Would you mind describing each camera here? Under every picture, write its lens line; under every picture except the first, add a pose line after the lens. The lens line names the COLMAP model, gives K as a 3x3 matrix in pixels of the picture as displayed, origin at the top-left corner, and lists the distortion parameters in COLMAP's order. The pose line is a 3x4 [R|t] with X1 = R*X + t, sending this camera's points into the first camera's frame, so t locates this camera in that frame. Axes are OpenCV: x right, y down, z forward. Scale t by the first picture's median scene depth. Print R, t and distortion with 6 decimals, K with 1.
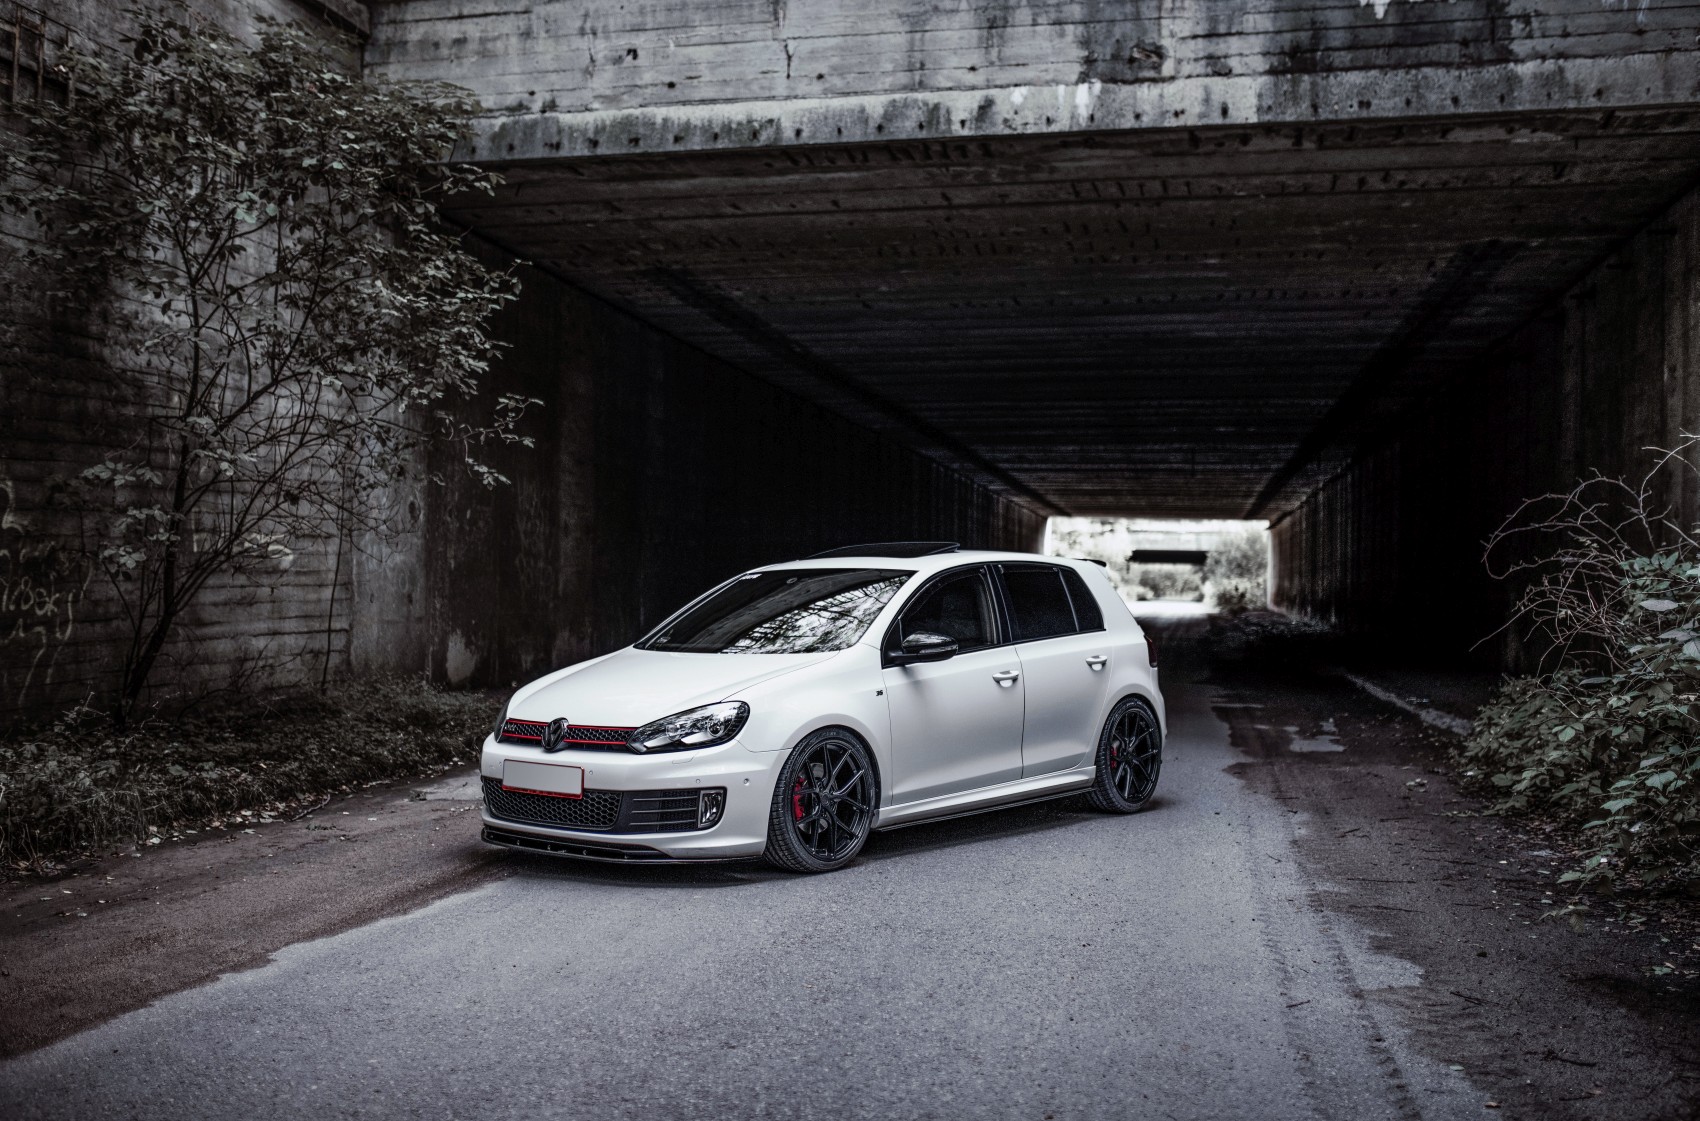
lens RADIAL K [[1654.4, 0, 850.0], [0, 1654.4, 560.5], [0, 0, 1]] dist [-0.074580, 0.110994]
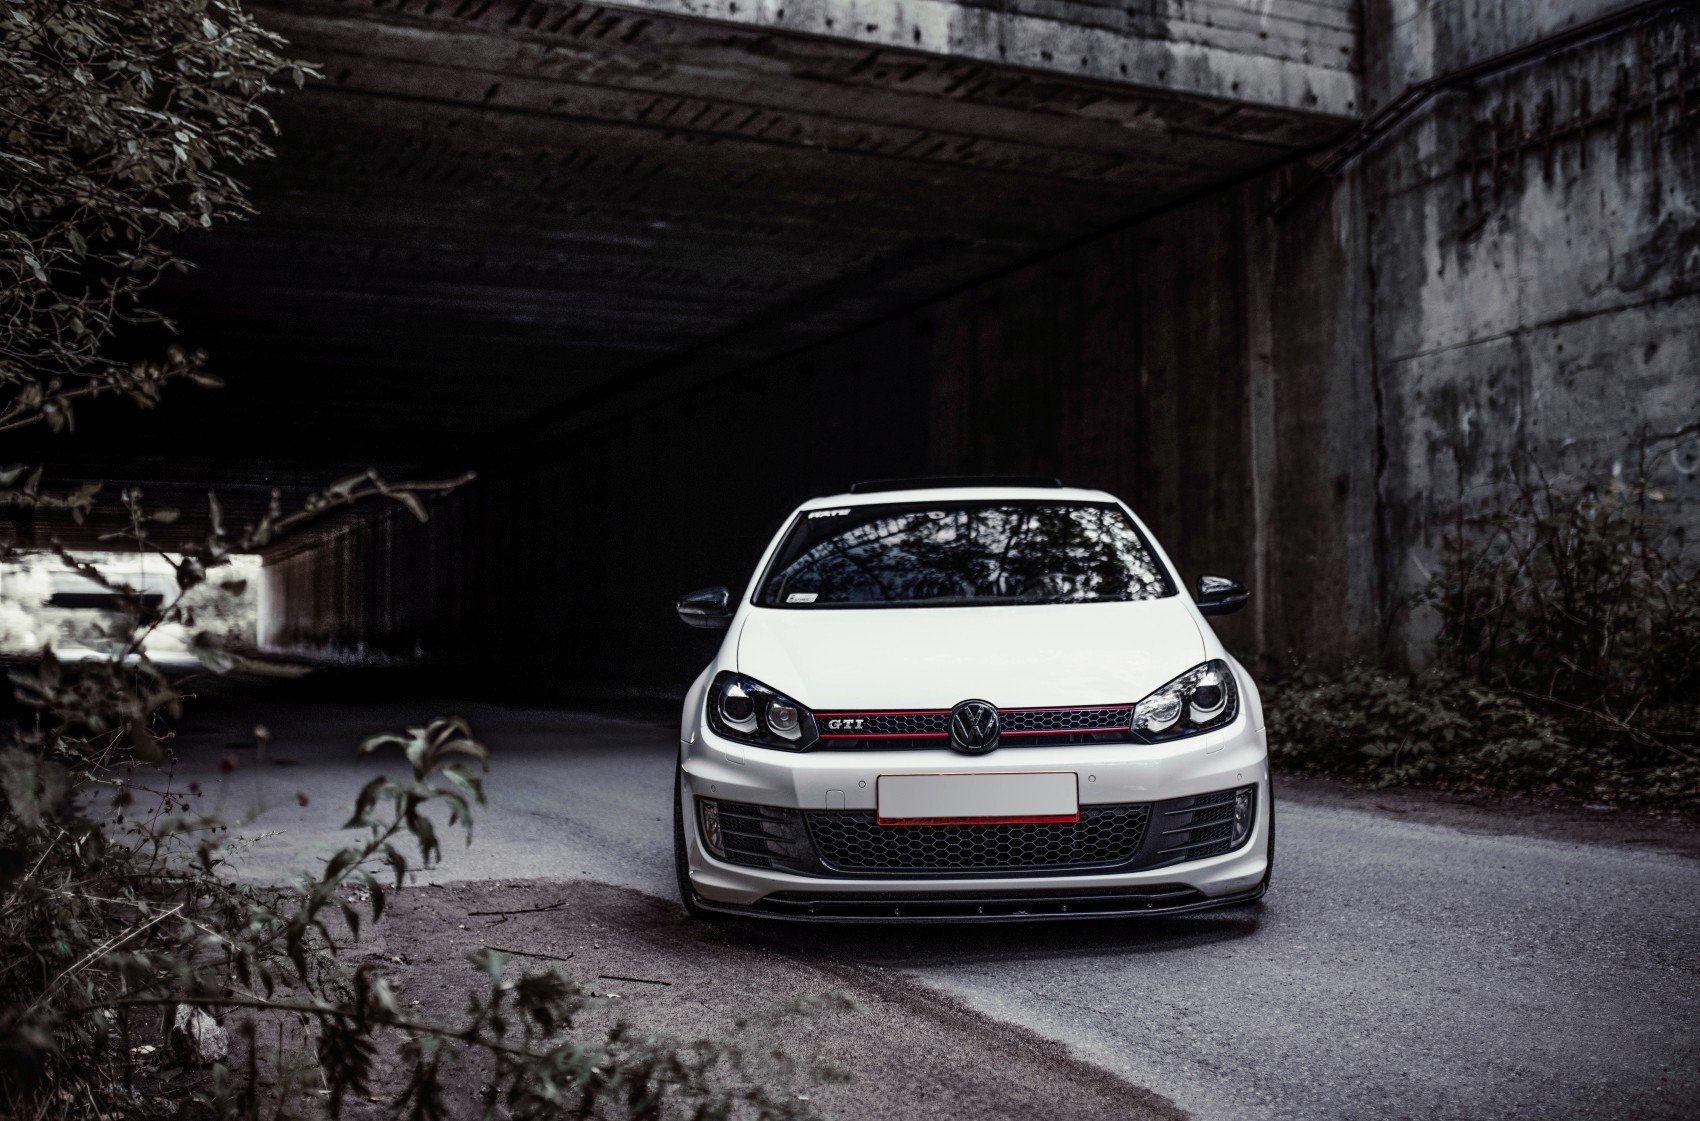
lens RADIAL K [[1681.3, 0, 850.0], [0, 1681.3, 560.5], [0, 0, 1]] dist [-0.079404, 0.125590]
pose [[0.795508, 0.010497, 0.605853, -0.341757], [0.006811, 0.999632, -0.026263, 0.034411], [-0.605905, 0.025019, 0.795143, 0.303849]]
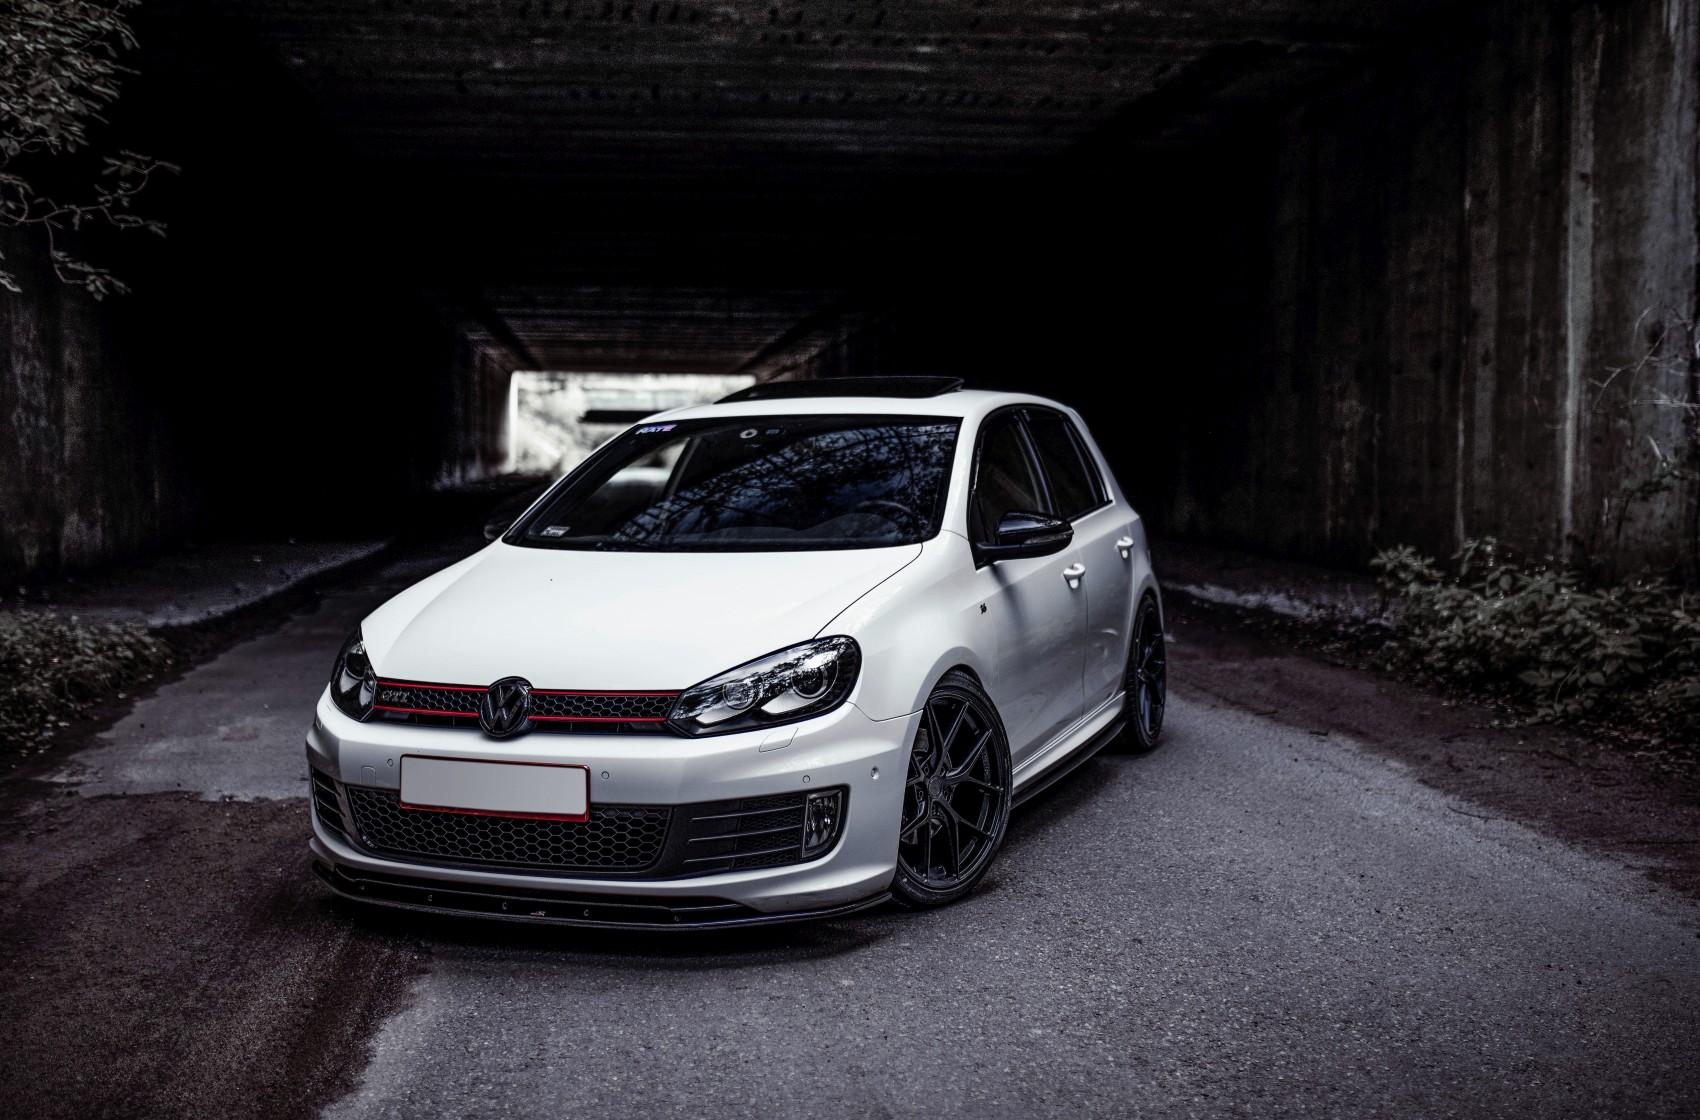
lens RADIAL K [[1775.1, 0, 850.0], [0, 1775.1, 560.0], [0, 0, 1]] dist [-0.101080, 0.174788]
pose [[0.944950, -0.028953, 0.325932, -0.151044], [0.003556, 0.996928, 0.078248, 0.005016], [-0.327196, -0.072782, 0.942149, 0.228488]]
